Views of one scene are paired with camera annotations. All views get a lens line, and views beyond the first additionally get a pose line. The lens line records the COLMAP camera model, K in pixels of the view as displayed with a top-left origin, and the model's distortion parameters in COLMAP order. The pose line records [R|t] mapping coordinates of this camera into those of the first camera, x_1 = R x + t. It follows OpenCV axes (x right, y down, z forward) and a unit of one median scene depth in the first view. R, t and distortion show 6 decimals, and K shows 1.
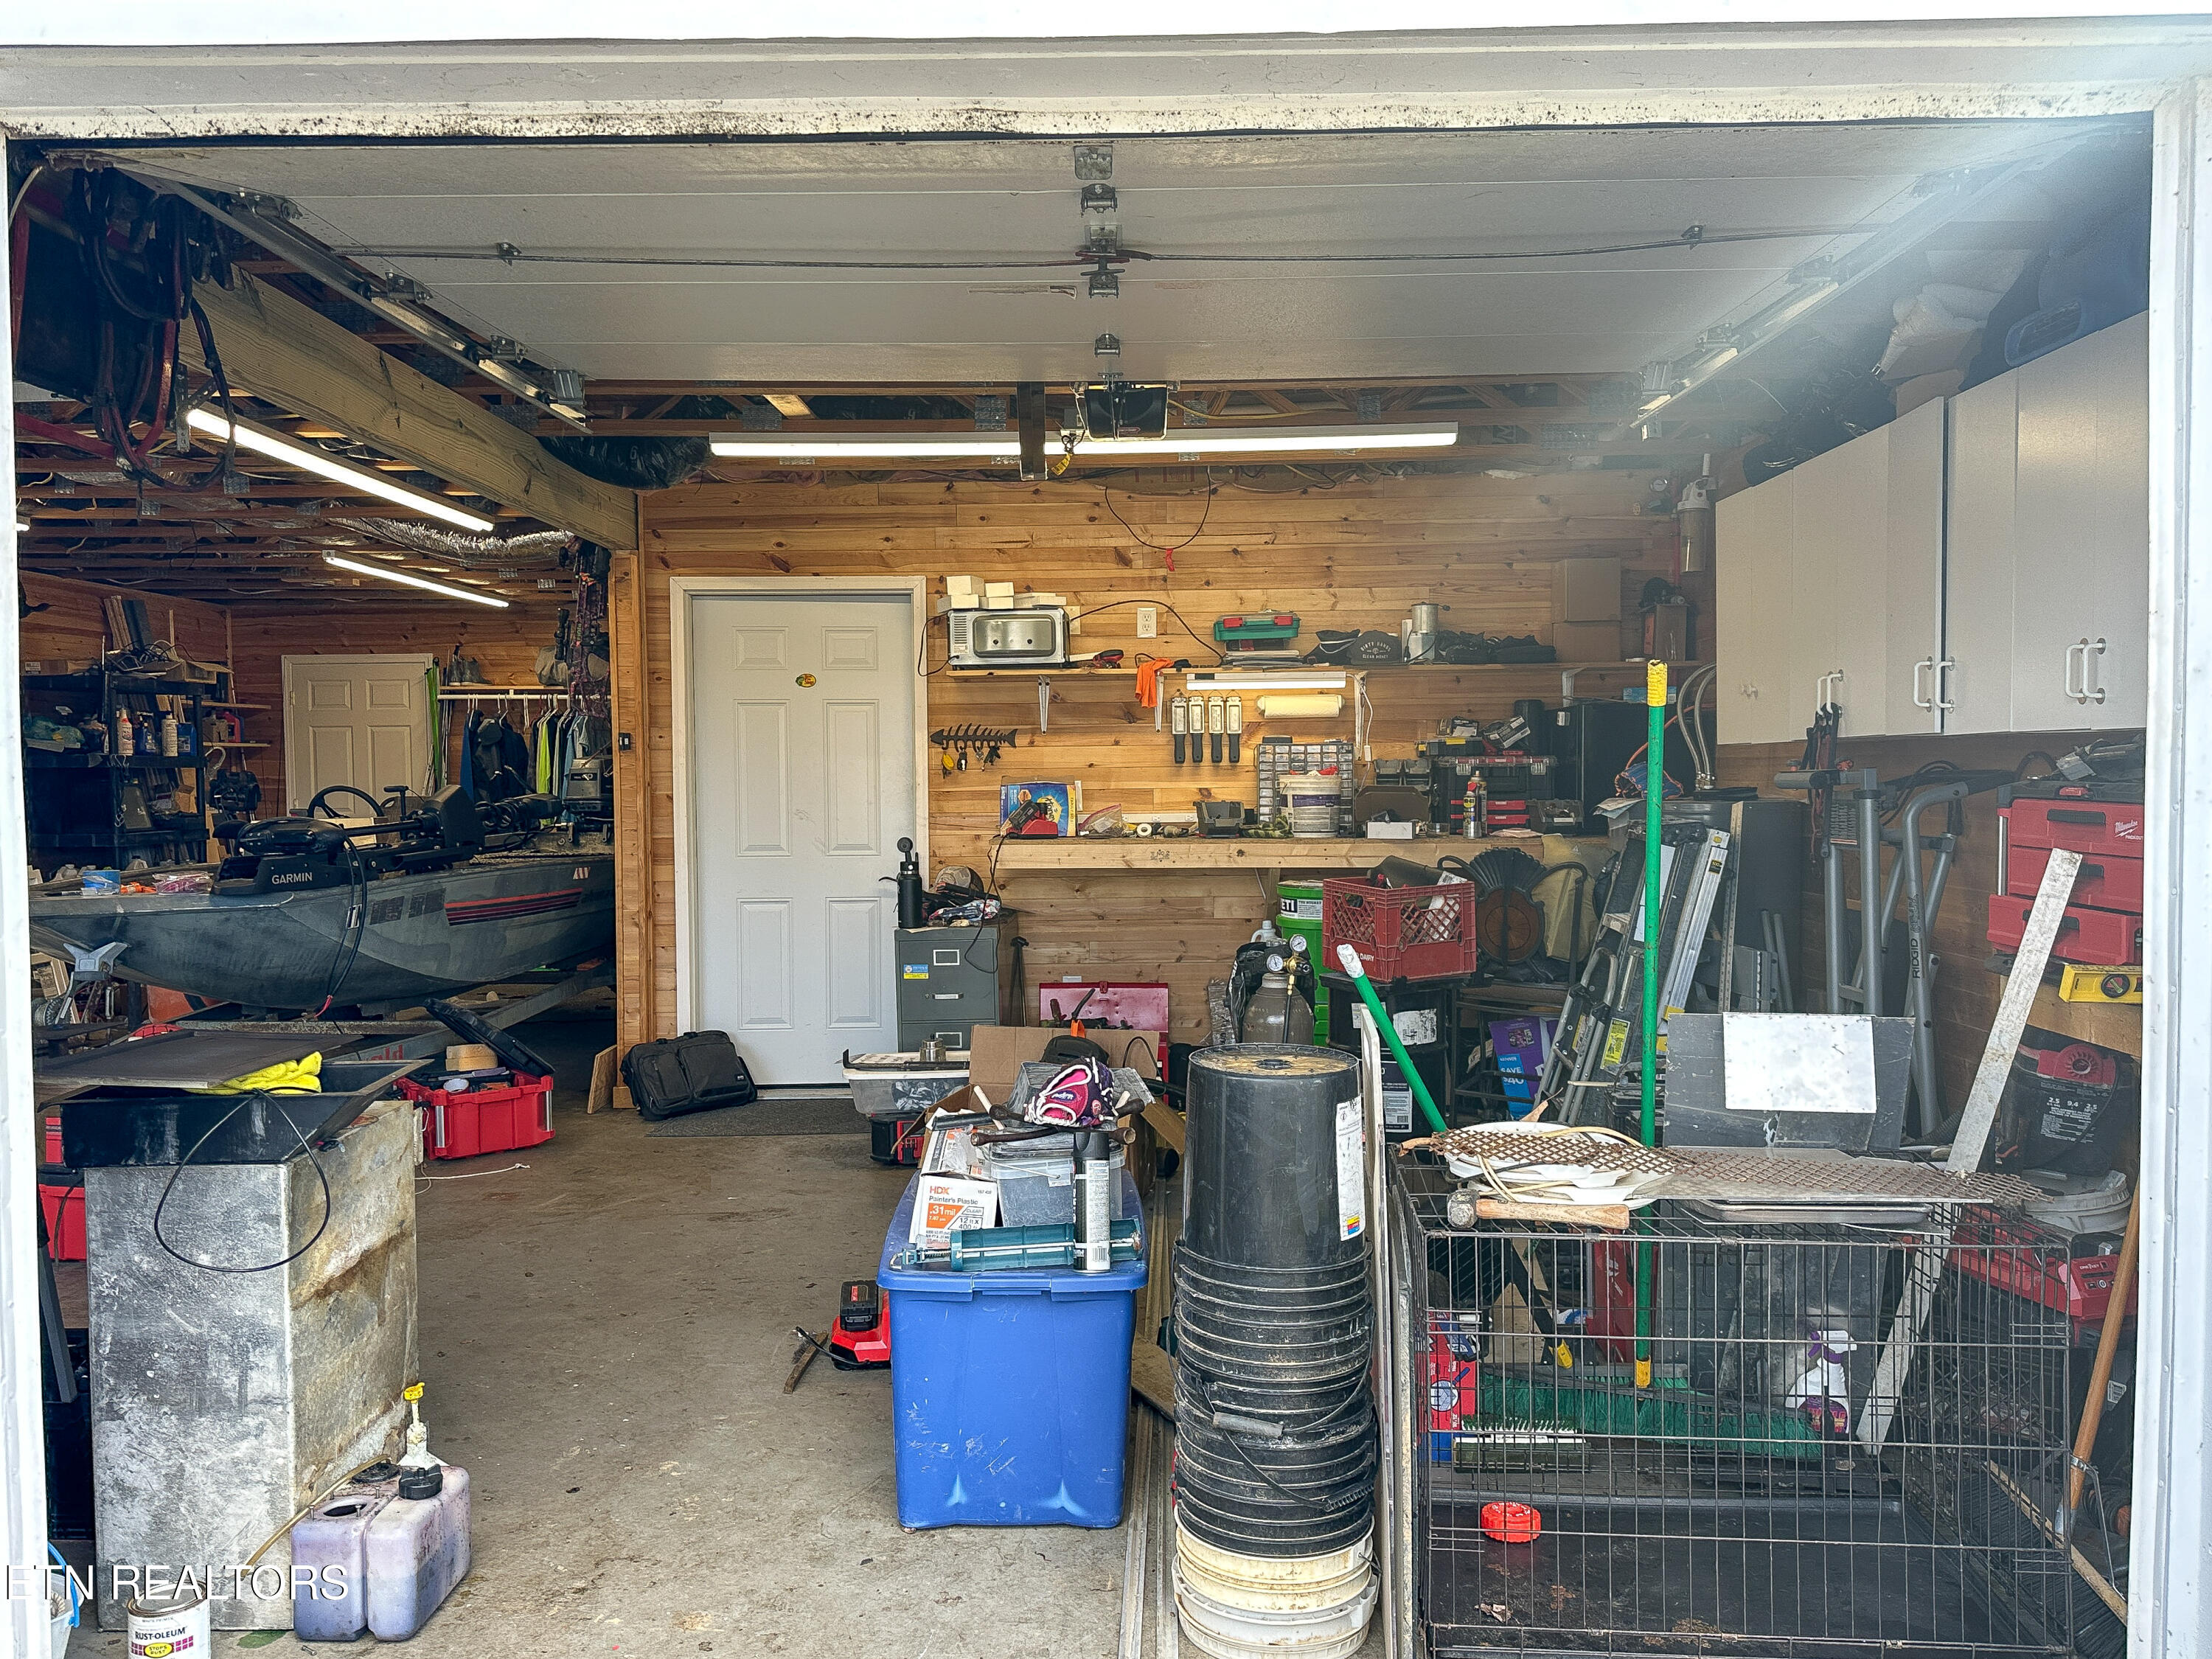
lens RADIAL K [[1721.9, 0, 1106.0], [0, 1721.9, 829.5], [0, 0, 1]] dist [0.009941, 0.000427]
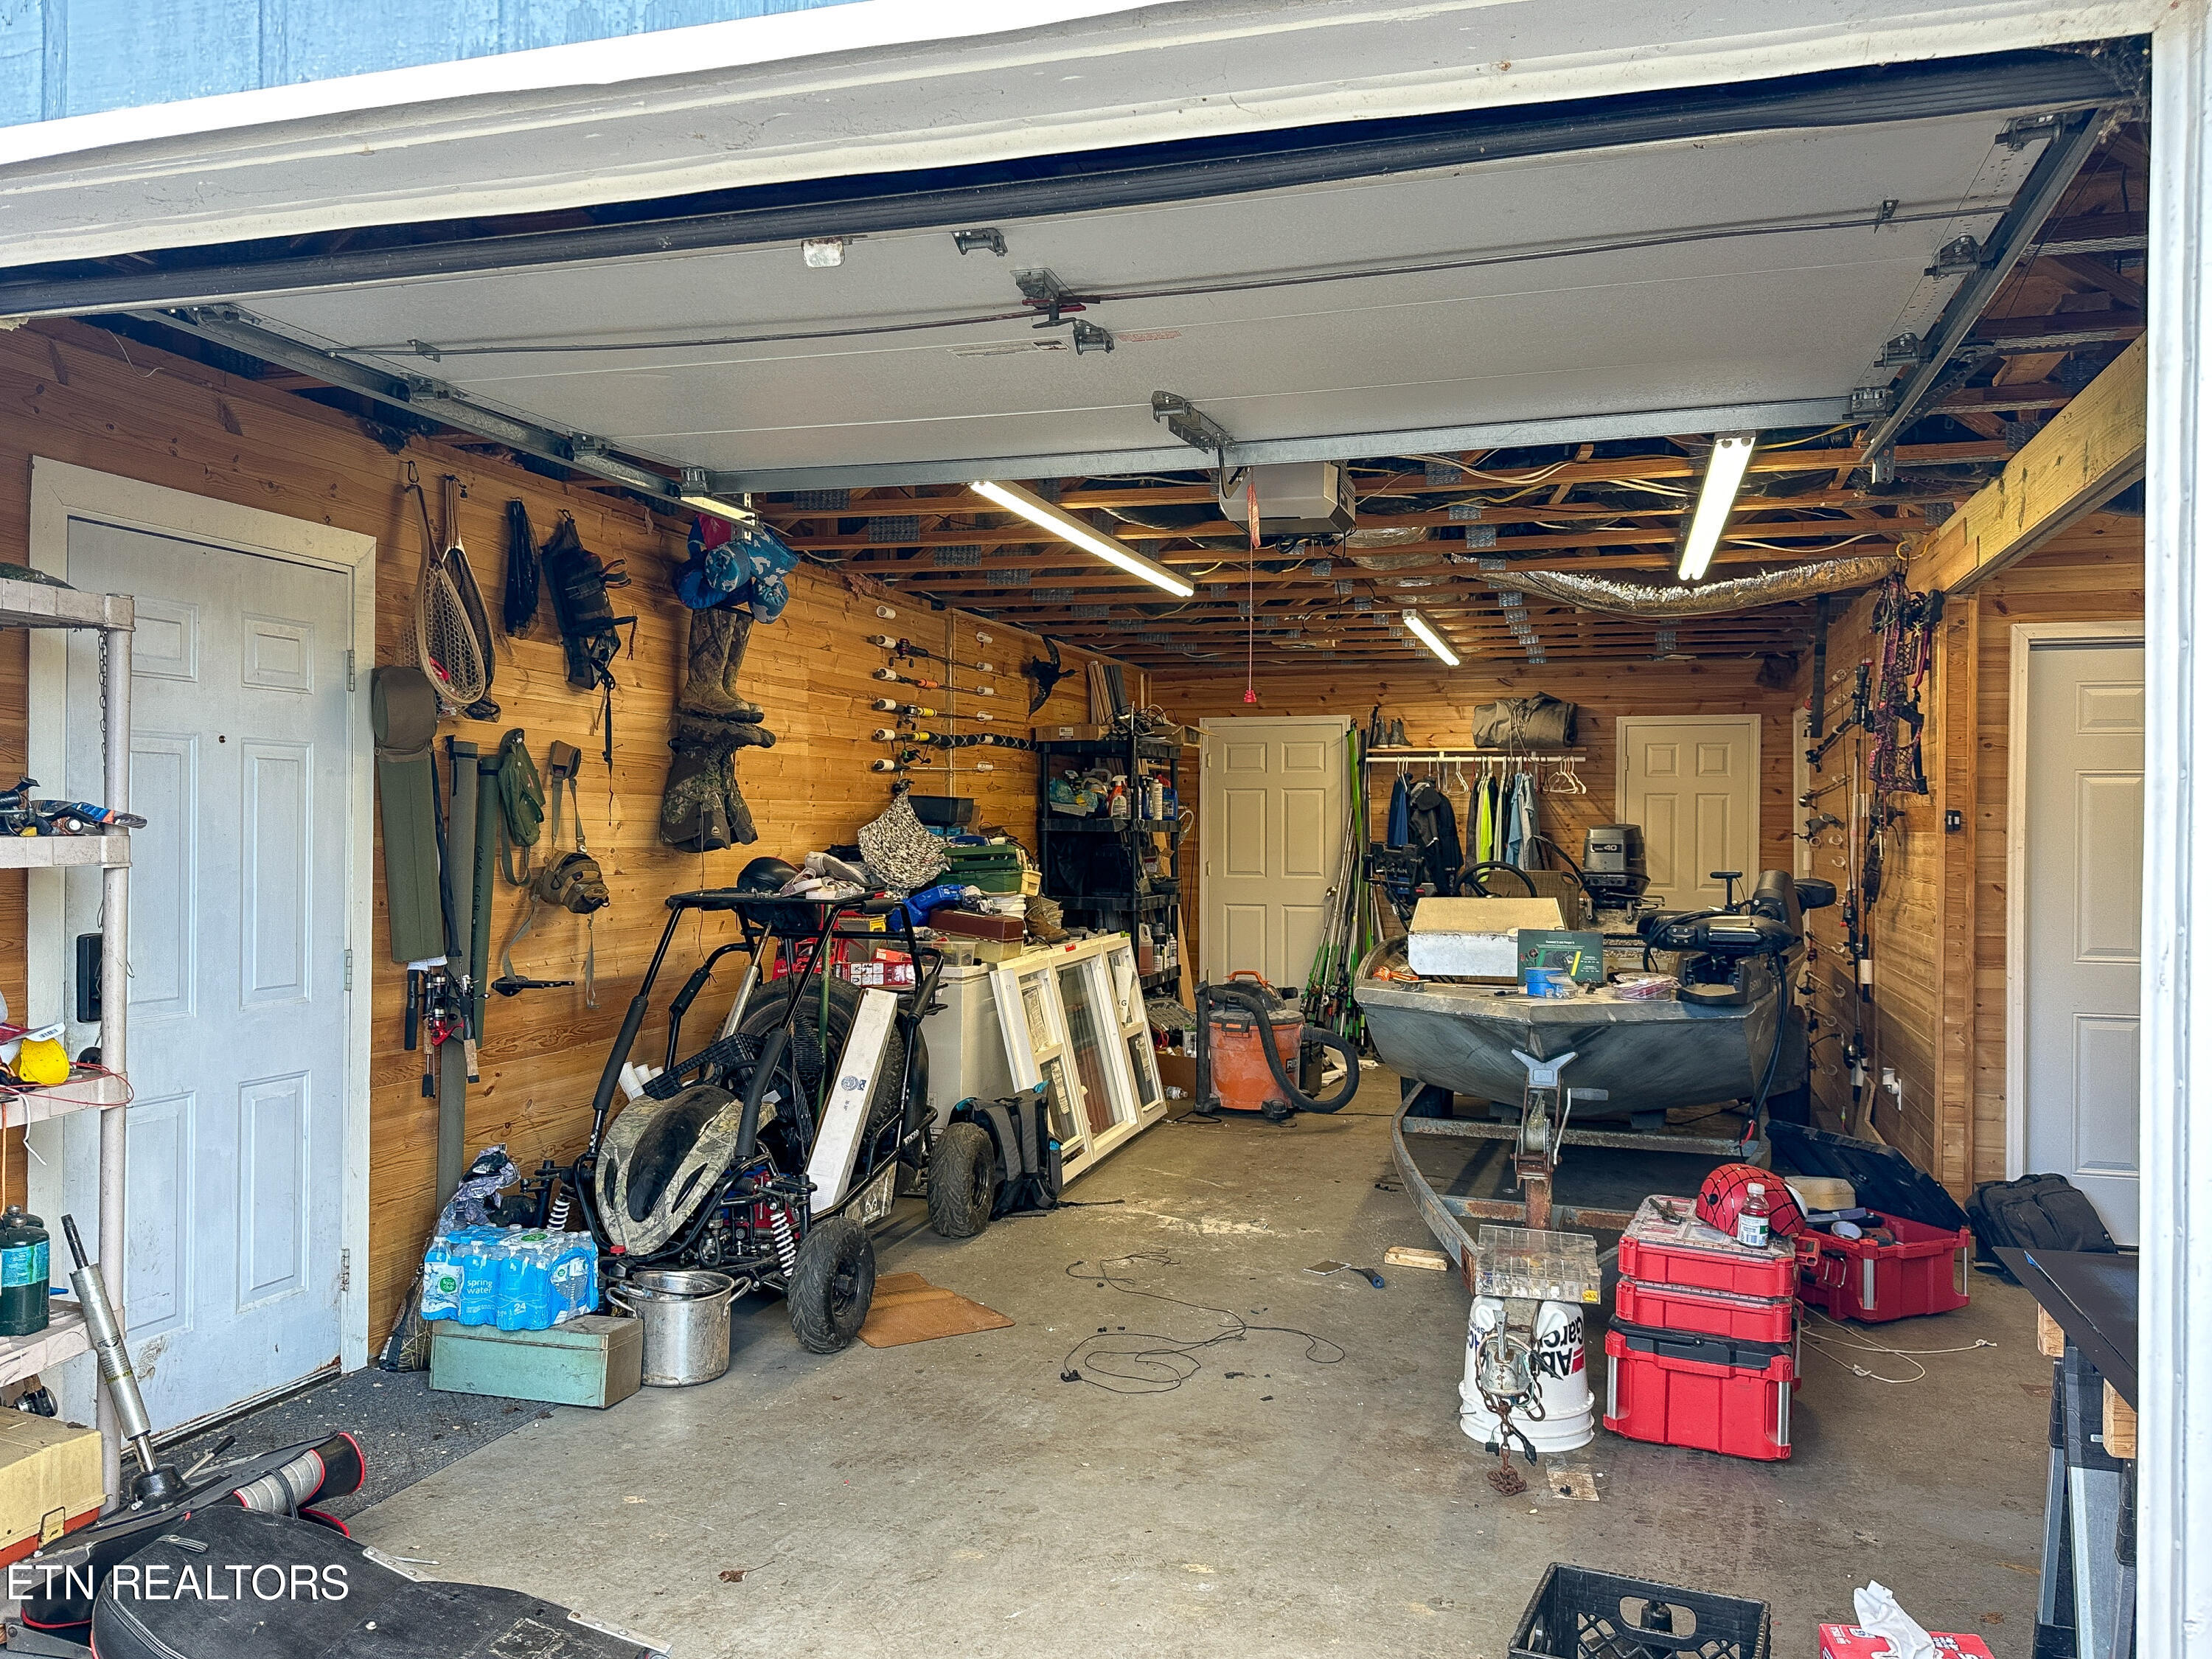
lens RADIAL K [[1721.9, 0, 1106.0], [0, 1721.9, 829.5], [0, 0, 1]] dist [0.009941, 0.000427]
pose [[0.946955, 0.013404, -0.321086, -0.335235], [-0.023497, 0.999343, -0.027578, -0.011556], [0.320505, 0.033660, 0.946649, 0.059746]]
